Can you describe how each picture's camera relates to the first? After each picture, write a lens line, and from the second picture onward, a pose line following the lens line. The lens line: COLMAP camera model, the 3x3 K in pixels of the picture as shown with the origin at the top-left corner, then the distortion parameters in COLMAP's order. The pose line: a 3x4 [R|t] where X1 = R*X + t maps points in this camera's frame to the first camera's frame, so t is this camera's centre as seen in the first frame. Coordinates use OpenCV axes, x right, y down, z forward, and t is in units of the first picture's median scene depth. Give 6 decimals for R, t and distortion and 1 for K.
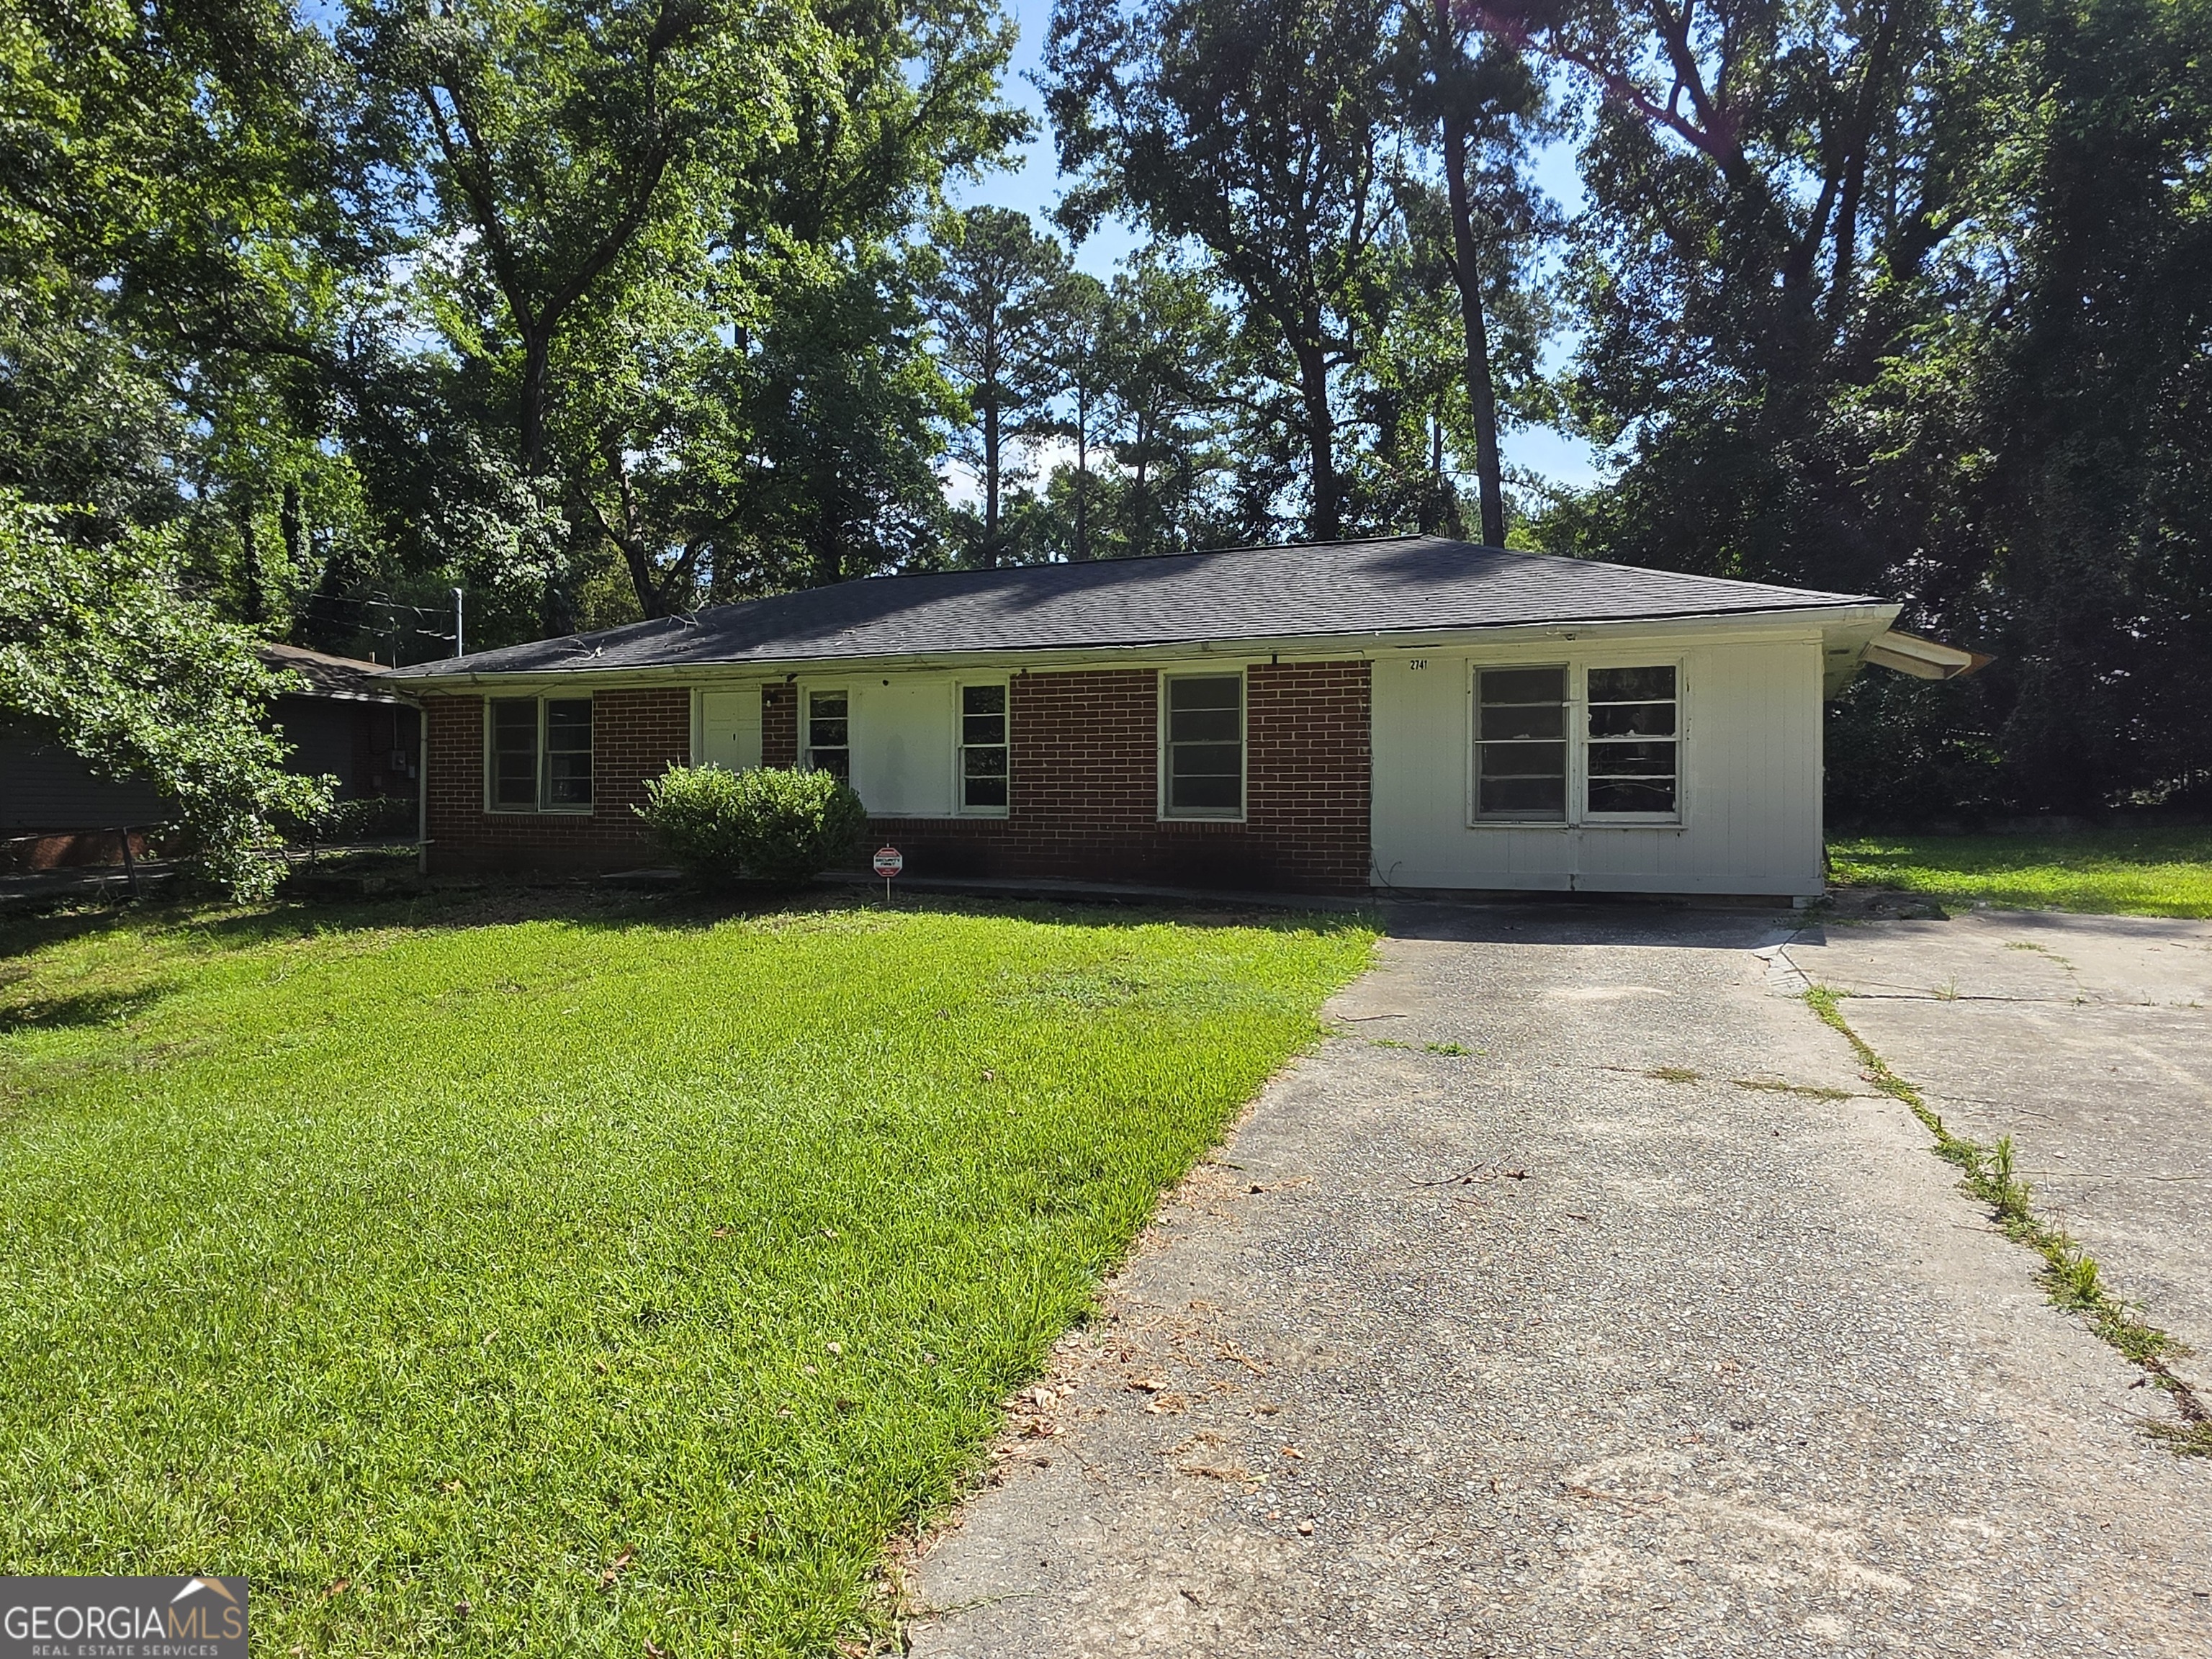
lens RADIAL K [[1375.5, 0, 1101.3], [0, 1375.5, 887.5], [0, 0, 1]] dist [-0.021190, 0.000748]
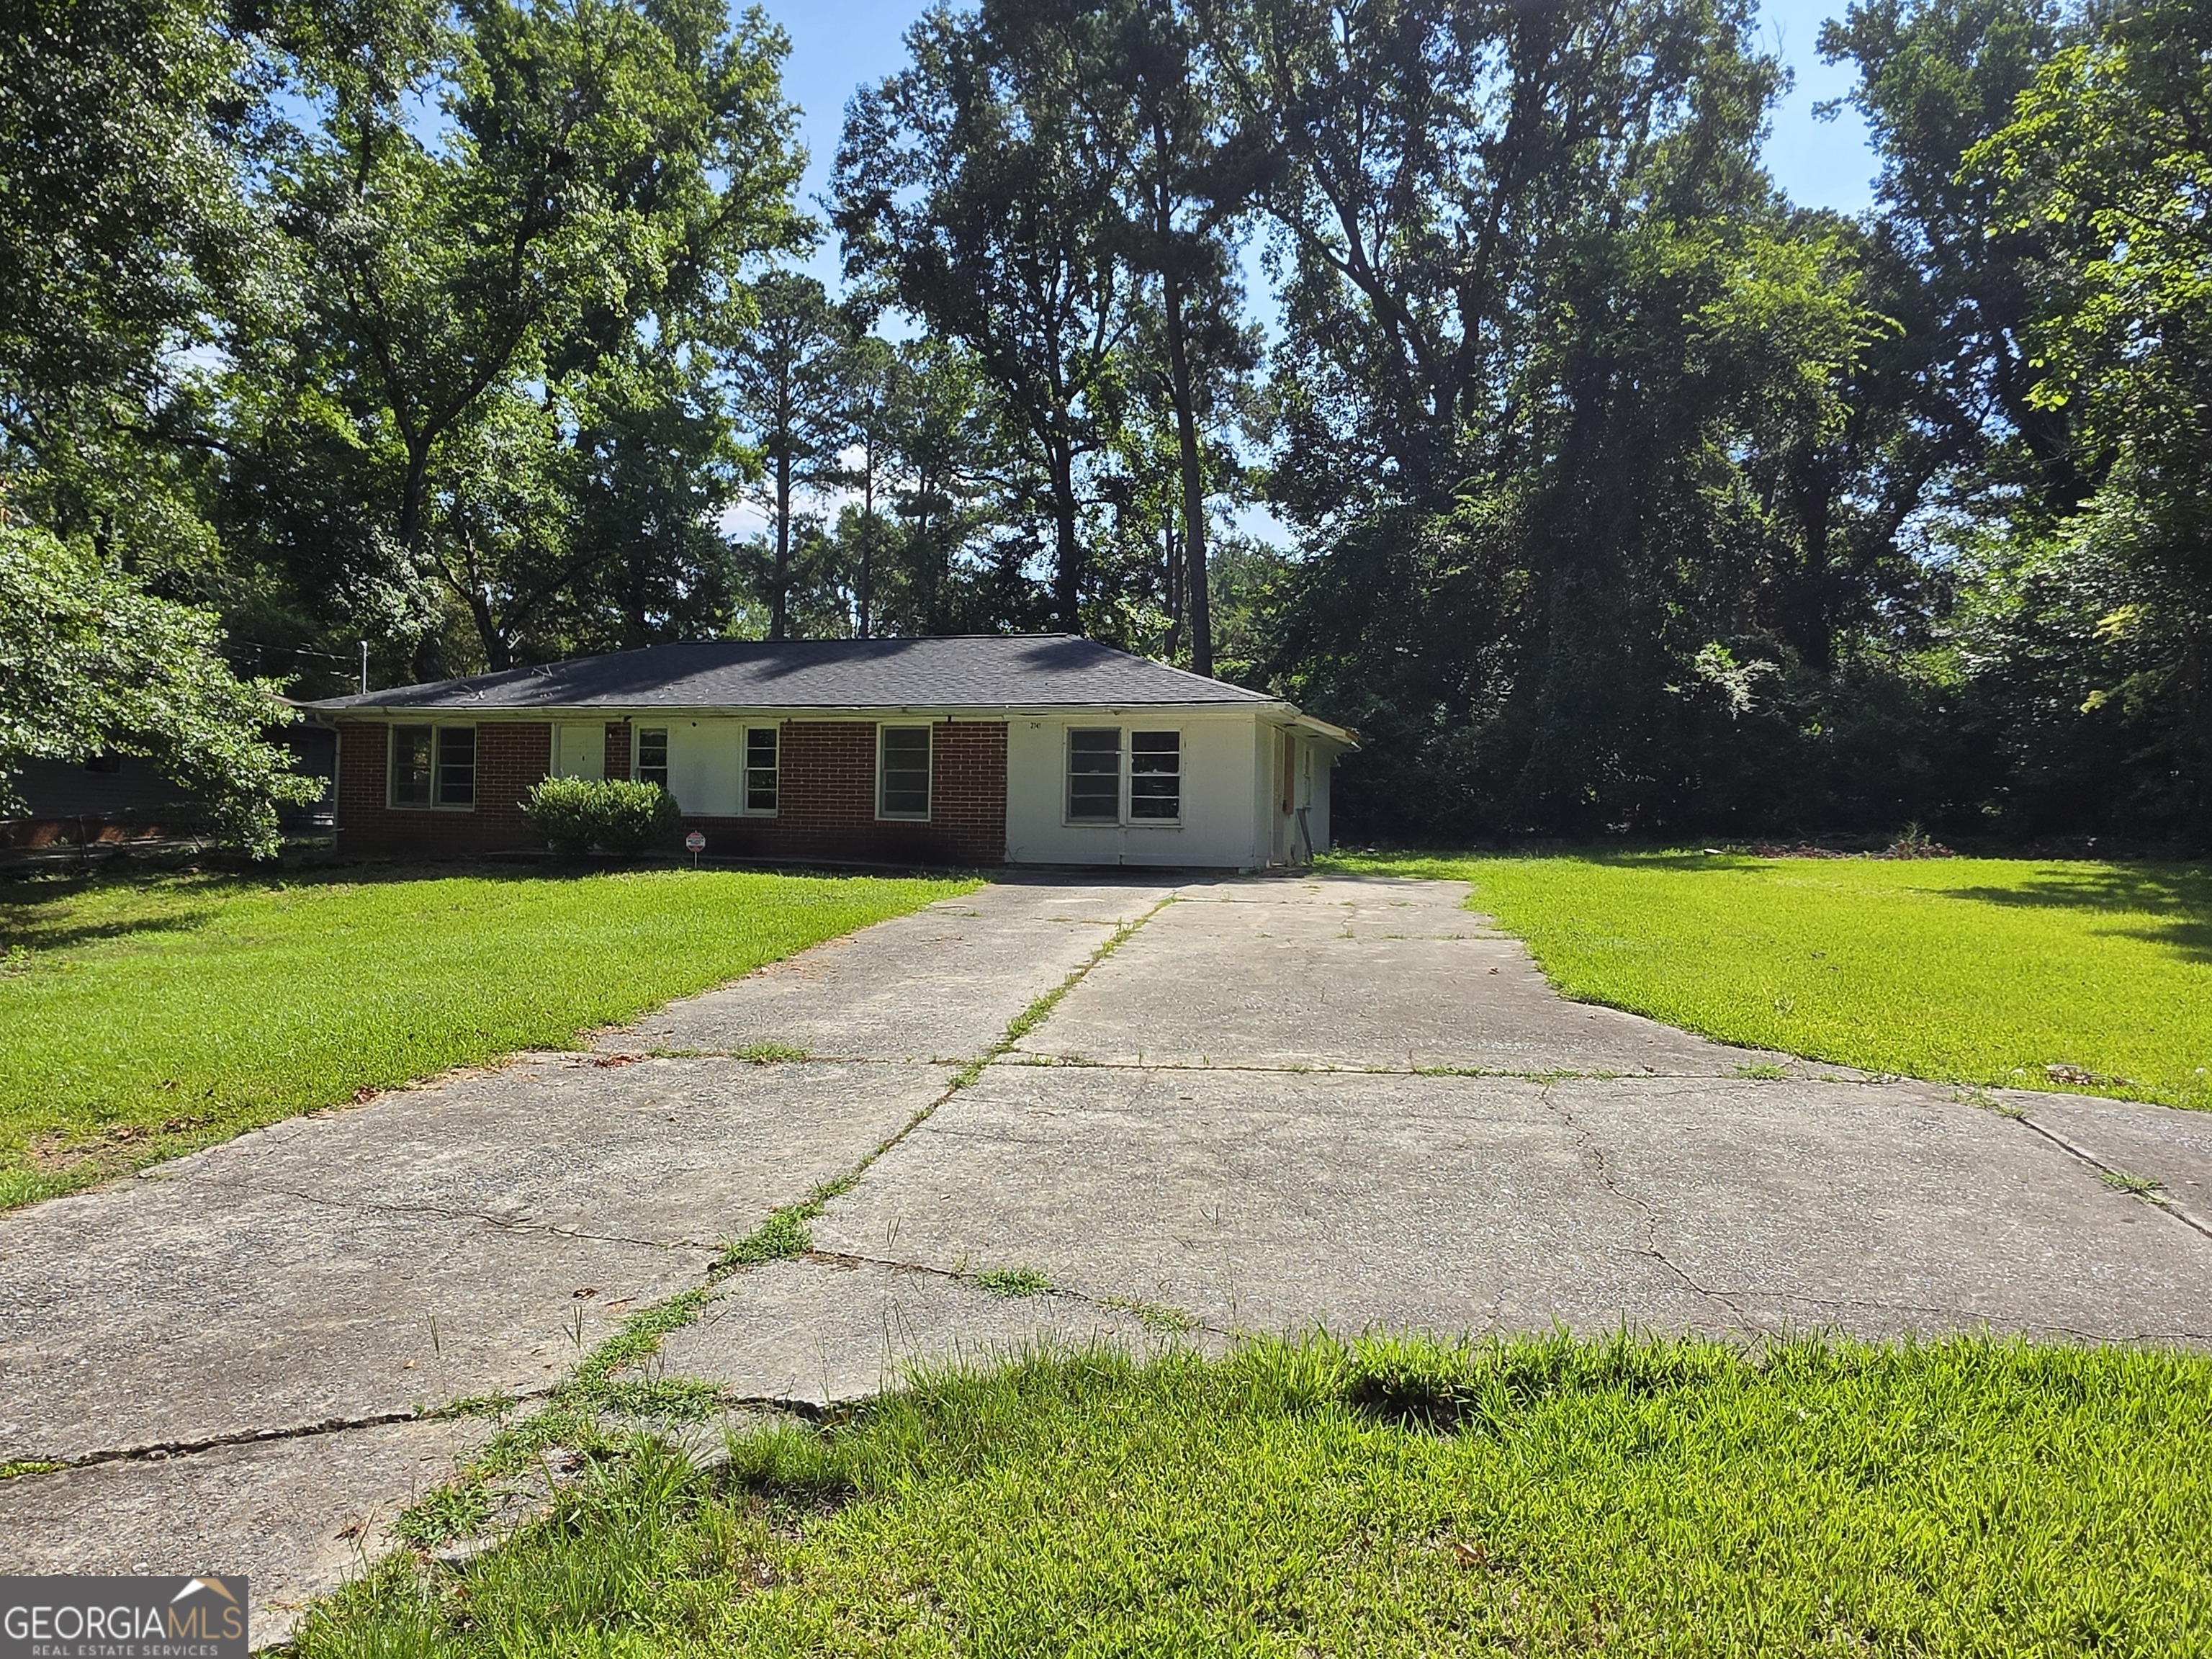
lens RADIAL K [[1375.5, 0, 1101.3], [0, 1375.5, 887.5], [0, 0, 1]] dist [-0.021190, 0.000748]
pose [[0.988786, 0.012632, 0.148802, 0.020343], [-0.009770, 0.999753, -0.019950, 0.017871], [-0.149017, 0.018272, 0.988666, -0.181155]]
